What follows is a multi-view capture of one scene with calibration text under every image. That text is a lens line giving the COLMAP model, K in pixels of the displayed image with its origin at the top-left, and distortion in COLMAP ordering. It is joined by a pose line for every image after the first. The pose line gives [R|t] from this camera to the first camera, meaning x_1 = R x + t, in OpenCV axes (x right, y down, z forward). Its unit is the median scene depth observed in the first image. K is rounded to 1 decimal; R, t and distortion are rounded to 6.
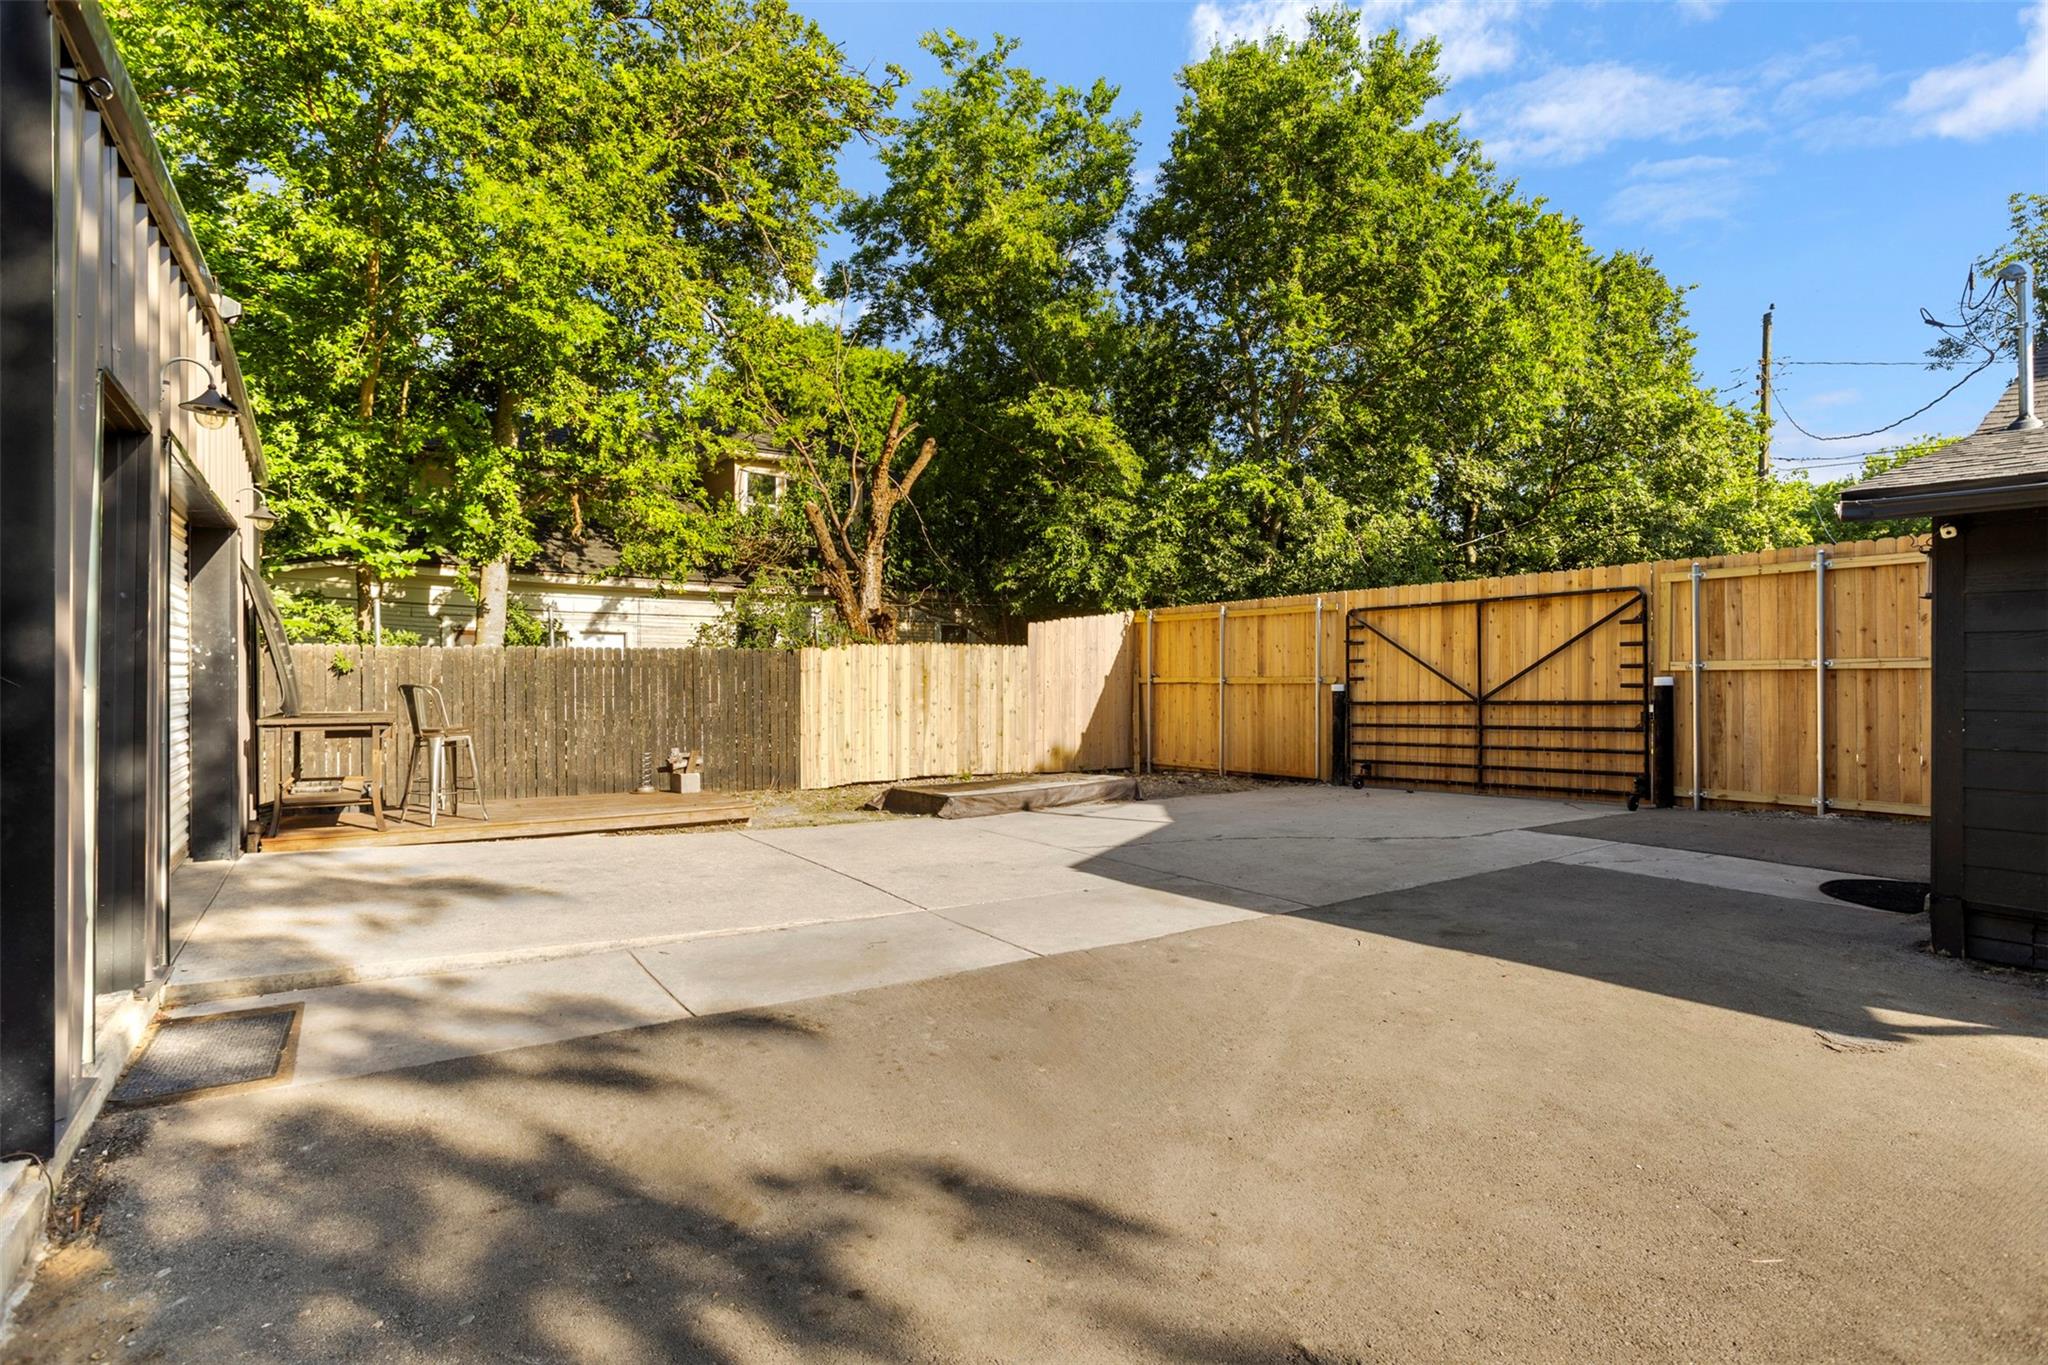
lens RADIAL K [[1037.3, 0, 1034.2], [0, 1037.3, 666.5], [0, 0, 1]] dist [-0.023061, 0.005924]
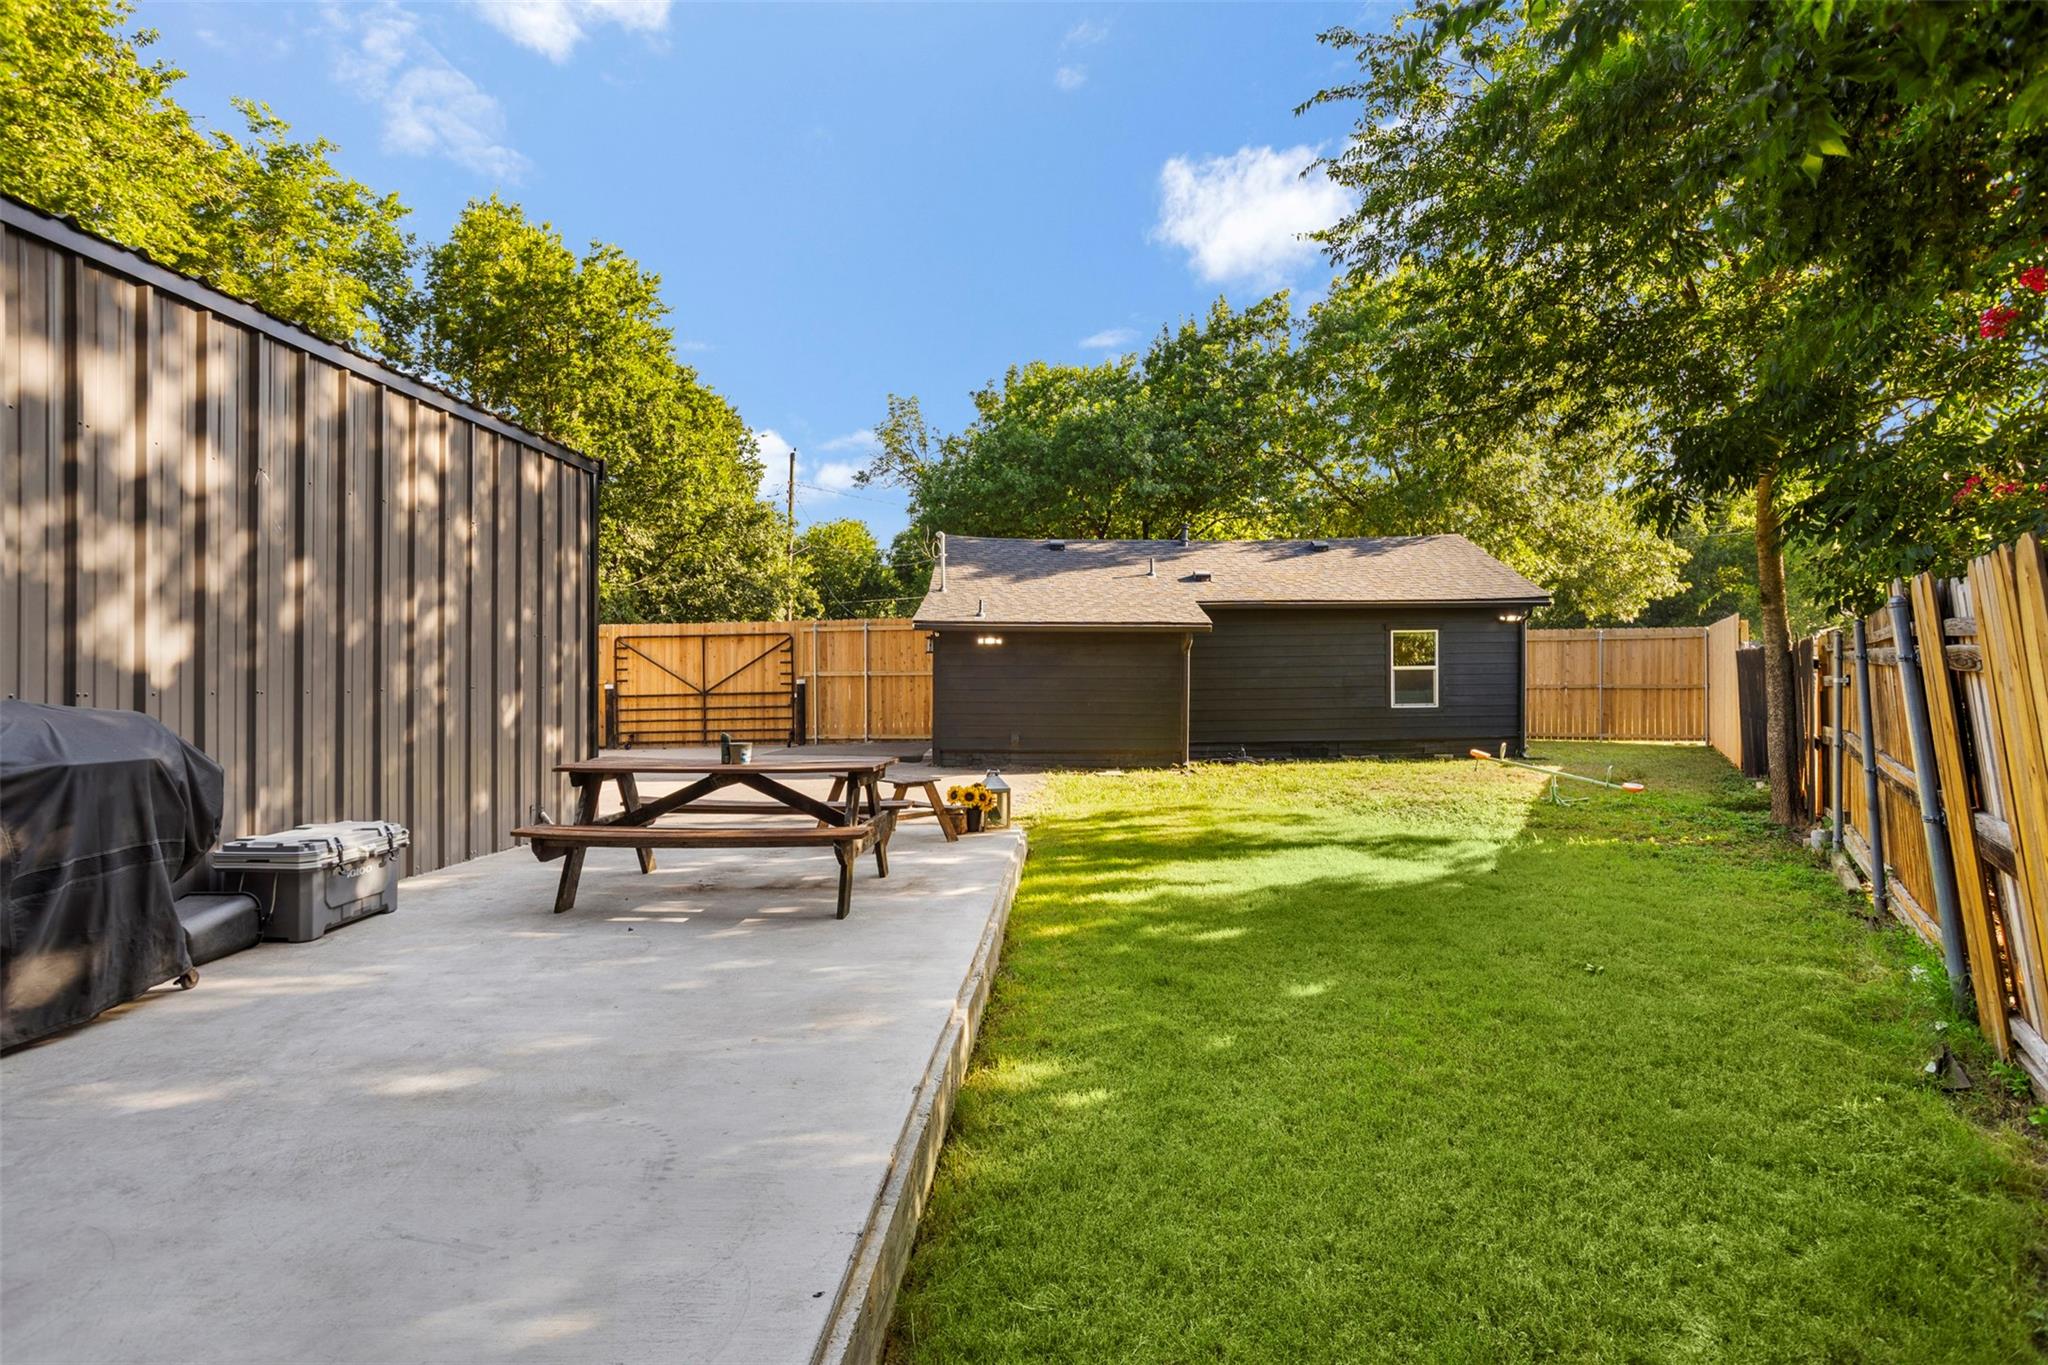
lens RADIAL K [[1037.3, 0, 1026.6], [0, 1037.3, 676.4], [0, 0, 1]] dist [-0.023061, 0.005924]
pose [[0.604981, 0.000267, 0.796239, -0.646352], [-0.006682, 0.999966, 0.004741, -0.007358], [-0.796212, -0.008189, 0.604963, -0.500843]]
